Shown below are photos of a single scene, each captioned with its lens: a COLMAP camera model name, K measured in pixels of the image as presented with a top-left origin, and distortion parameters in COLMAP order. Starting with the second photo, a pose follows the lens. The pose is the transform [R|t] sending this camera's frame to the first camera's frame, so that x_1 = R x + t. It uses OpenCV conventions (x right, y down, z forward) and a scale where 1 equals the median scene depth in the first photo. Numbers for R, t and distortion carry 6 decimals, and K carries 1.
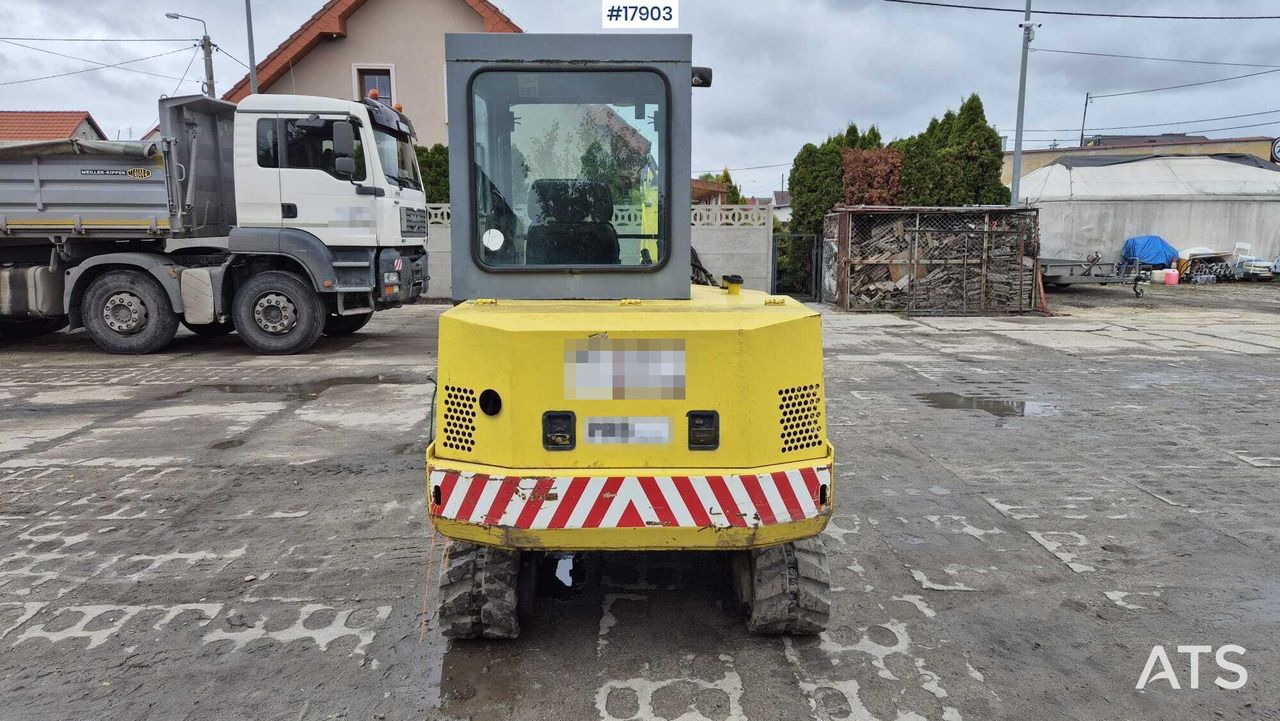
lens RADIAL K [[852.1, 0, 642.3], [0, 852.1, 352.2], [0, 0, 1]] dist [0.088085, -0.069450]
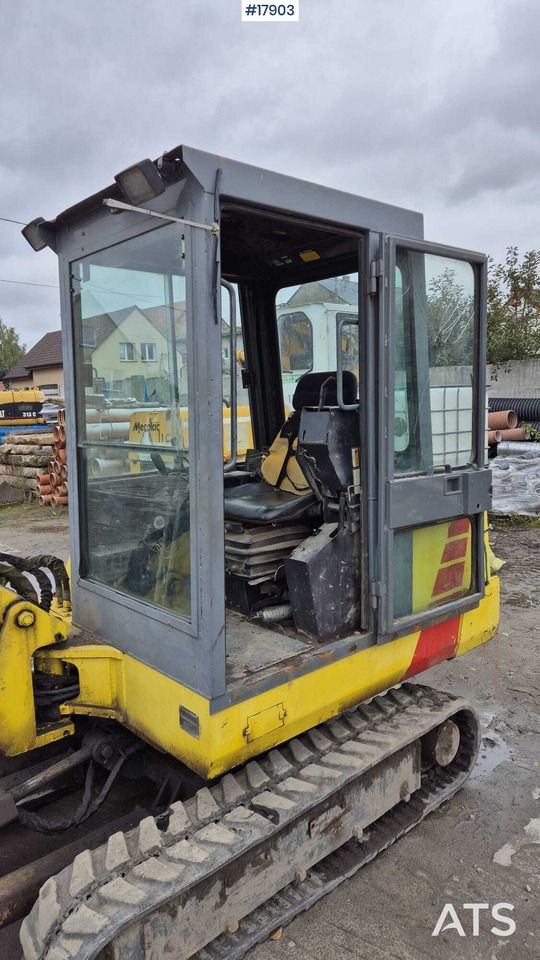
lens RADIAL K [[639.1, 0, 272.4], [0, 639.1, 482.9], [0, 0, 1]] dist [0.088085, -0.069450]
pose [[-0.659416, -0.080558, 0.747450, -0.542680], [0.151415, 0.959636, 0.237008, -0.224895], [-0.736373, 0.269461, -0.620601, 1.321089]]
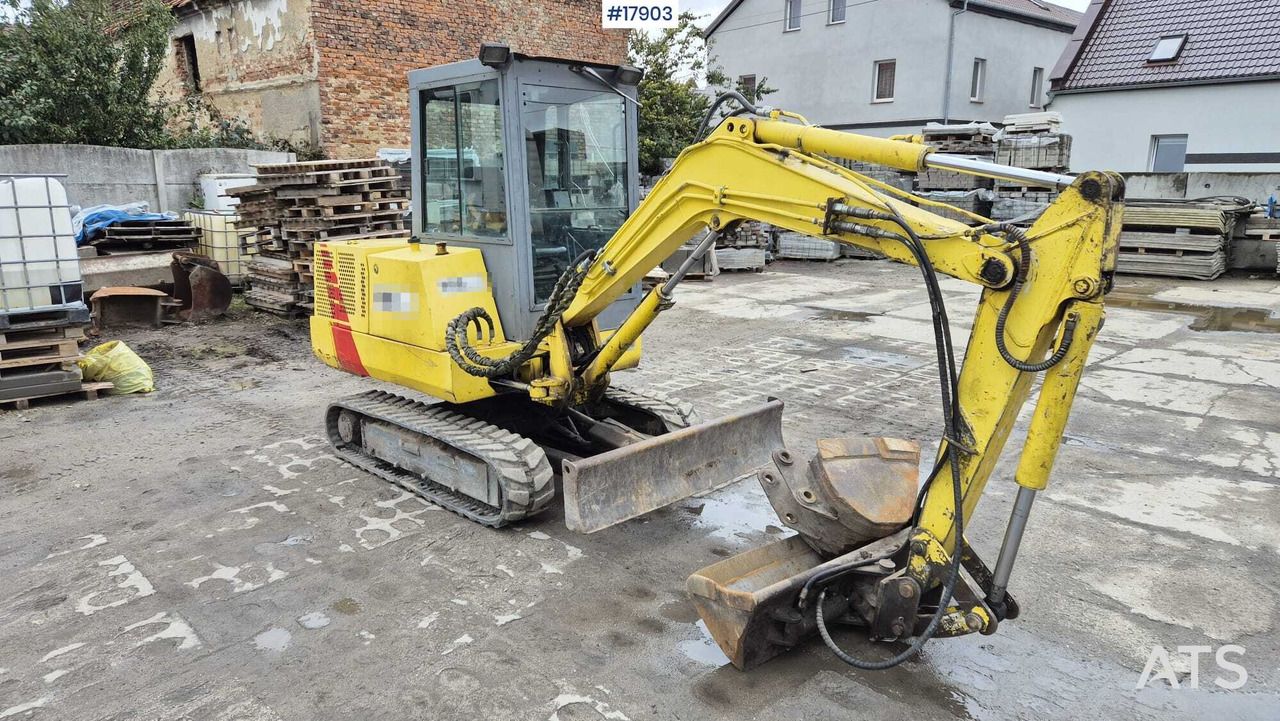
lens RADIAL K [[852.1, 0, 631.4], [0, 852.1, 361.8], [0, 0, 1]] dist [0.088085, -0.069450]
pose [[-0.726146, 0.144031, -0.672284, 0.712531], [-0.105150, 0.943044, 0.315614, -0.329152], [0.679452, 0.299873, -0.669643, 1.987692]]
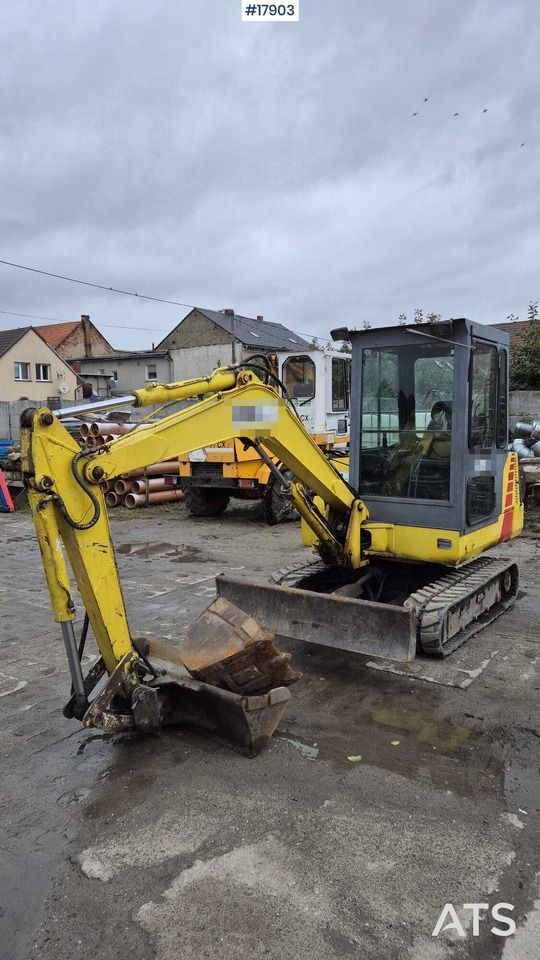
lens RADIAL K [[639.1, 0, 271.8], [0, 639.1, 468.1], [0, 0, 1]] dist [0.088085, -0.069450]
pose [[-0.803627, -0.040252, 0.593771, -0.587956], [0.102649, 0.973382, 0.204914, -0.351092], [-0.586214, 0.225625, -0.778104, 2.171337]]
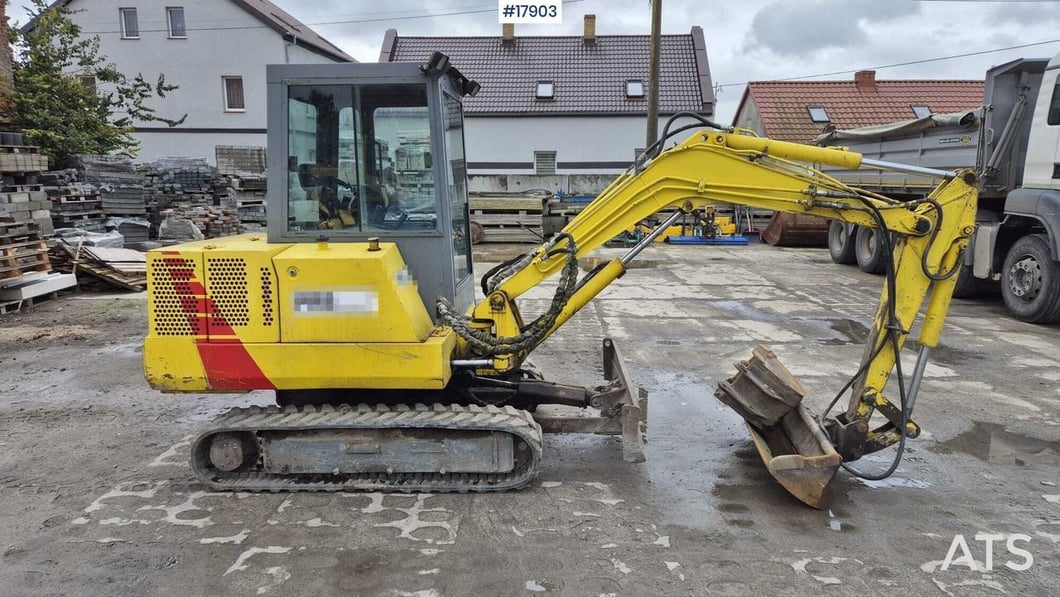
lens RADIAL K [[705.7, 0, 524.9], [0, 705.7, 301.1], [0, 0, 1]] dist [0.088085, -0.069450]
pose [[-0.066582, 0.173919, -0.982506, 1.051313], [-0.149421, 0.971850, 0.182159, -0.213599], [0.986529, 0.158935, -0.038721, 1.246757]]
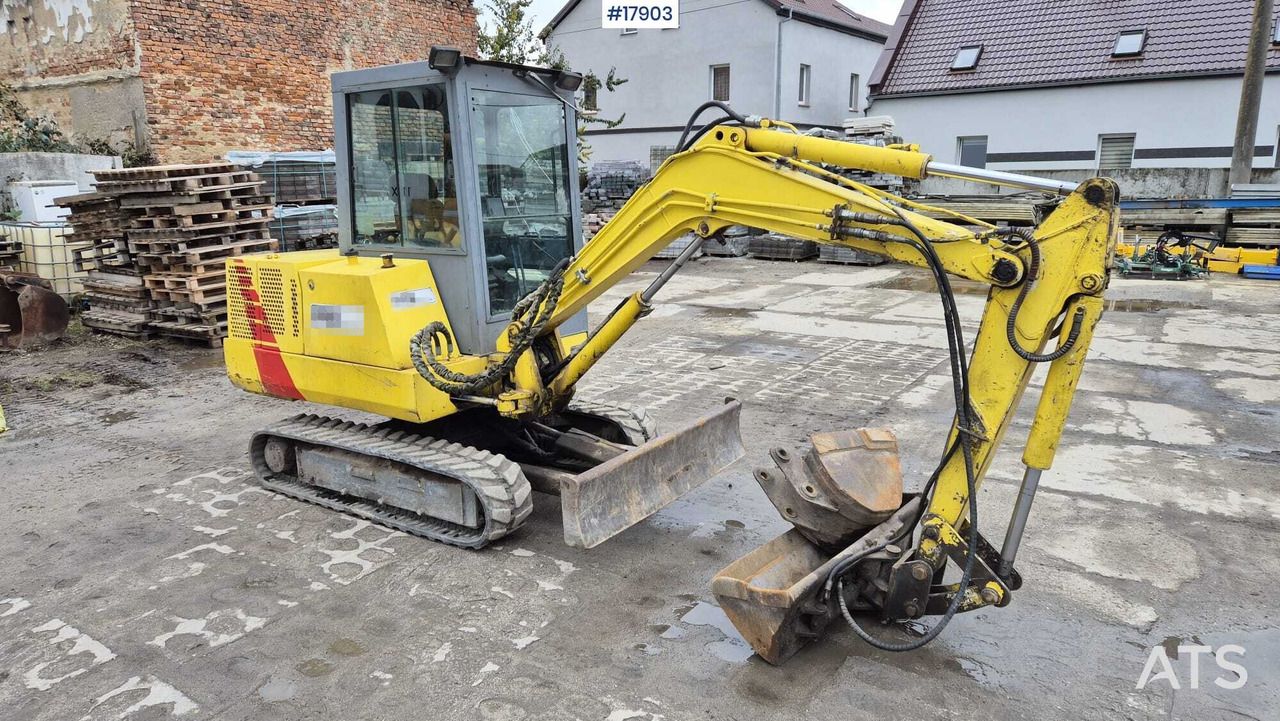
lens RADIAL K [[852.1, 0, 632.0], [0, 852.1, 364.6], [0, 0, 1]] dist [0.088085, -0.069450]
pose [[-0.579603, 0.180652, -0.794622, 0.816325], [-0.113406, 0.947748, 0.298183, -0.319645], [0.806969, 0.262943, -0.528831, 1.863135]]
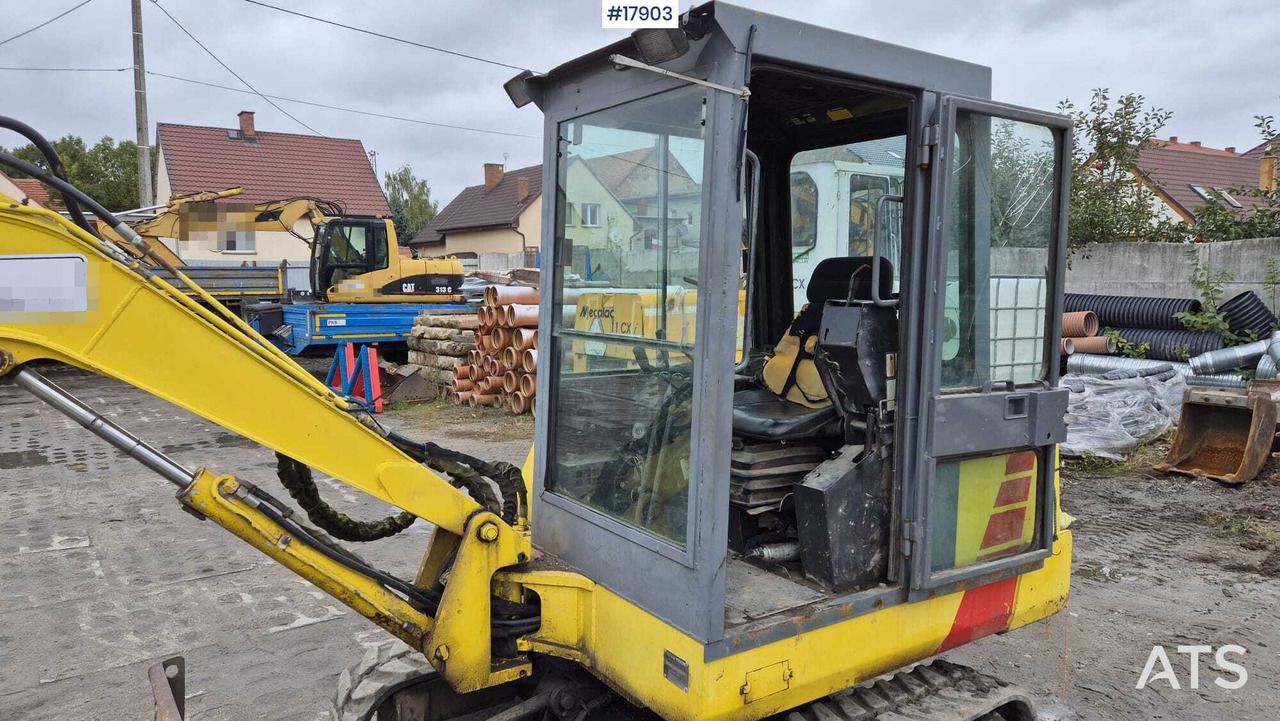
lens RADIAL K [[852.1, 0, 636.4], [0, 852.1, 361.7], [0, 0, 1]] dist [0.088085, -0.069450]
pose [[-0.558407, -0.087379, 0.824952, -0.568725], [0.125220, 0.974165, 0.187944, -0.240909], [-0.820062, 0.208250, -0.533039, 1.382569]]
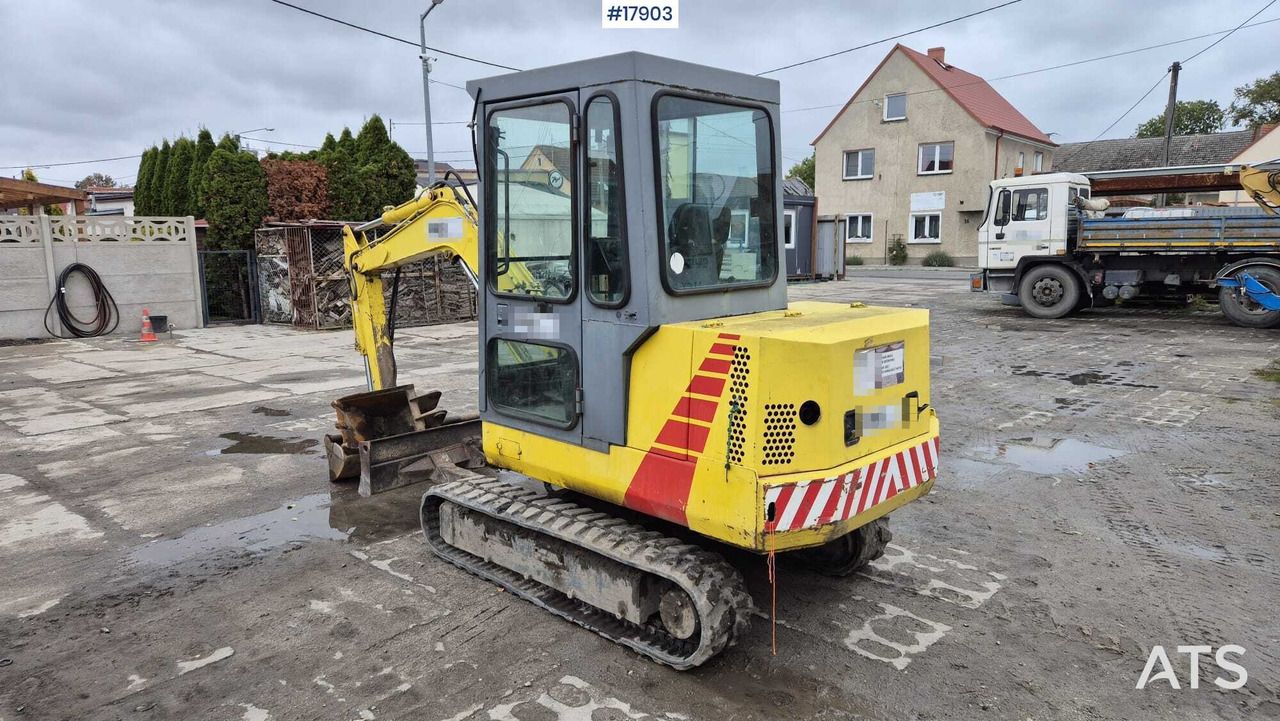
lens RADIAL K [[852.1, 0, 631.3], [0, 852.1, 360.2], [0, 0, 1]] dist [0.088085, -0.069450]
pose [[0.699305, -0.112936, 0.705846, -0.759437], [0.116898, 0.992215, 0.042940, -0.055542], [-0.705201, 0.052483, 0.707063, 0.273960]]
